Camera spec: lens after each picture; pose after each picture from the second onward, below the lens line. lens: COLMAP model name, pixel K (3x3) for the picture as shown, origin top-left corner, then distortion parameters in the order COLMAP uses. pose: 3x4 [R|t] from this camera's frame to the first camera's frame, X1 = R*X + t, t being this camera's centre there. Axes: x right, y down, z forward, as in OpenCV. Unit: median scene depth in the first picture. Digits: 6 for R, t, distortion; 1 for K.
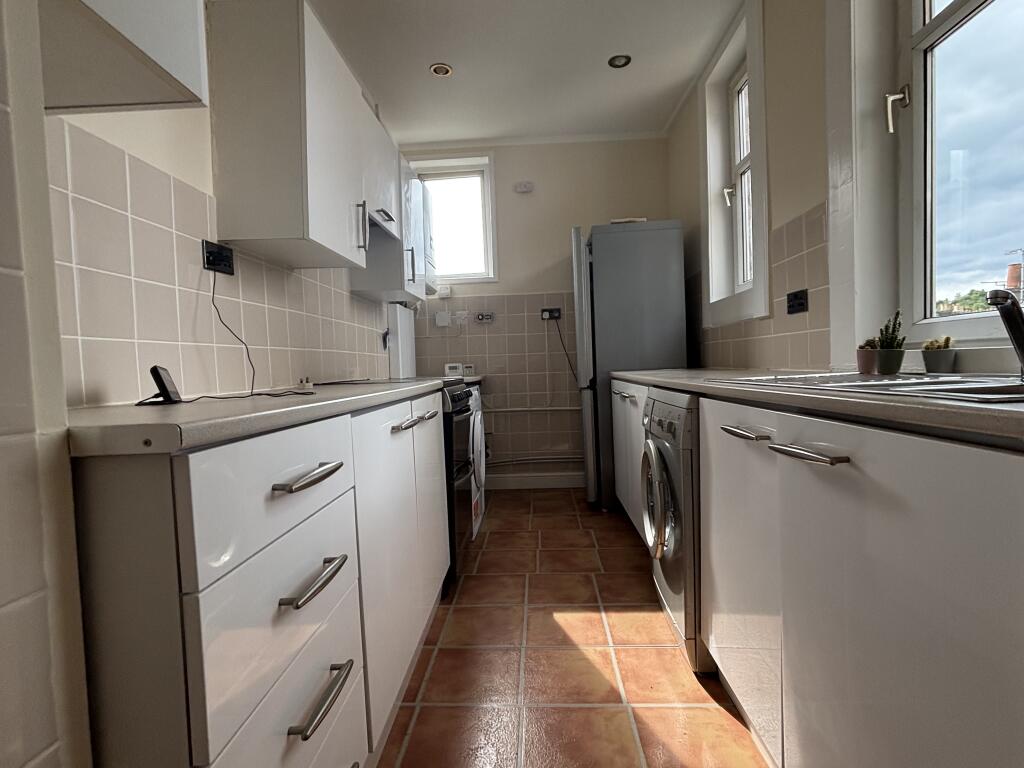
lens RADIAL K [[494.1, 0, 507.1], [0, 494.1, 381.9], [0, 0, 1]] dist [0.006277, 0.000295]
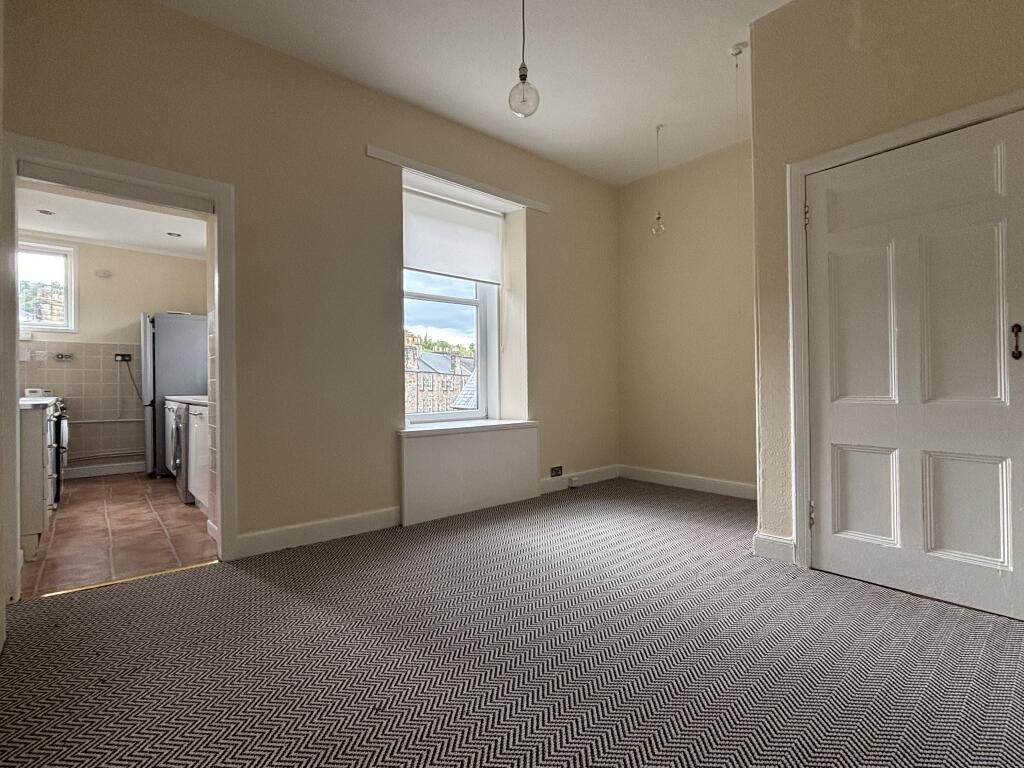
lens RADIAL K [[494.1, 0, 506.0], [0, 494.1, 380.7], [0, 0, 1]] dist [0.006277, 0.000295]
pose [[0.724667, 0.038859, 0.688003, -0.138563], [0.001306, 0.998329, -0.057763, 0.030776], [-0.689098, 0.042758, 0.723406, -1.217173]]
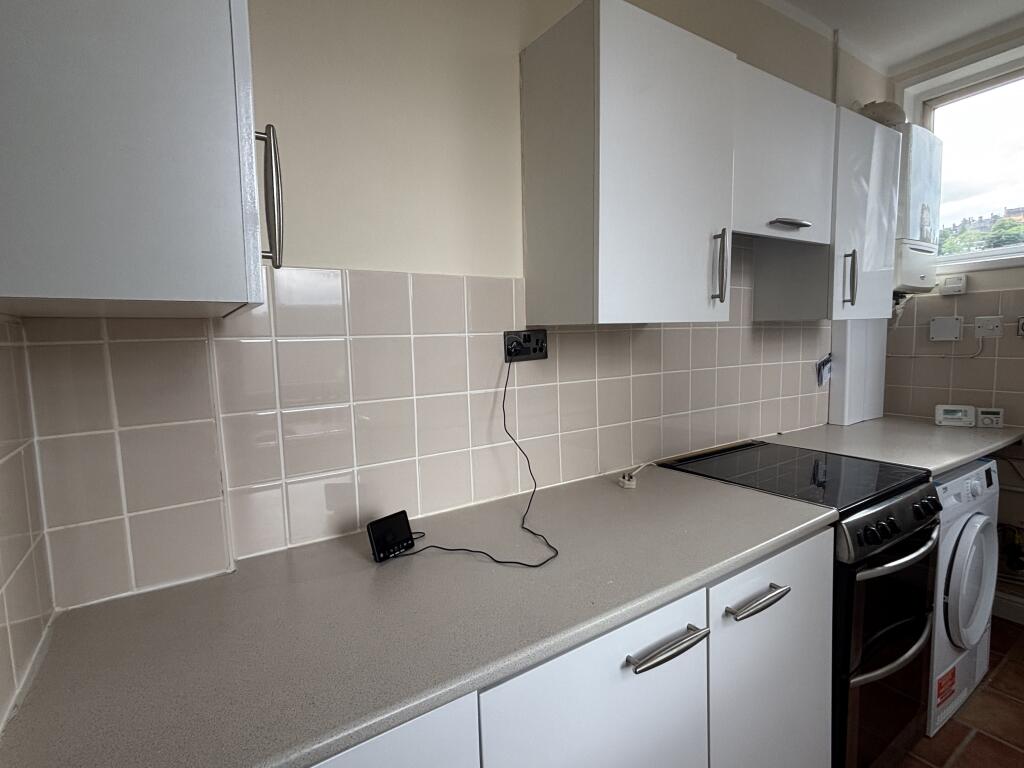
lens RADIAL K [[494.1, 0, 511.4], [0, 494.1, 380.3], [0, 0, 1]] dist [0.006277, 0.000295]
pose [[0.595826, 0.083183, -0.798794, 0.070151], [-0.022200, 0.995947, 0.087155, -0.140630], [0.802806, -0.034196, 0.595258, 0.232565]]
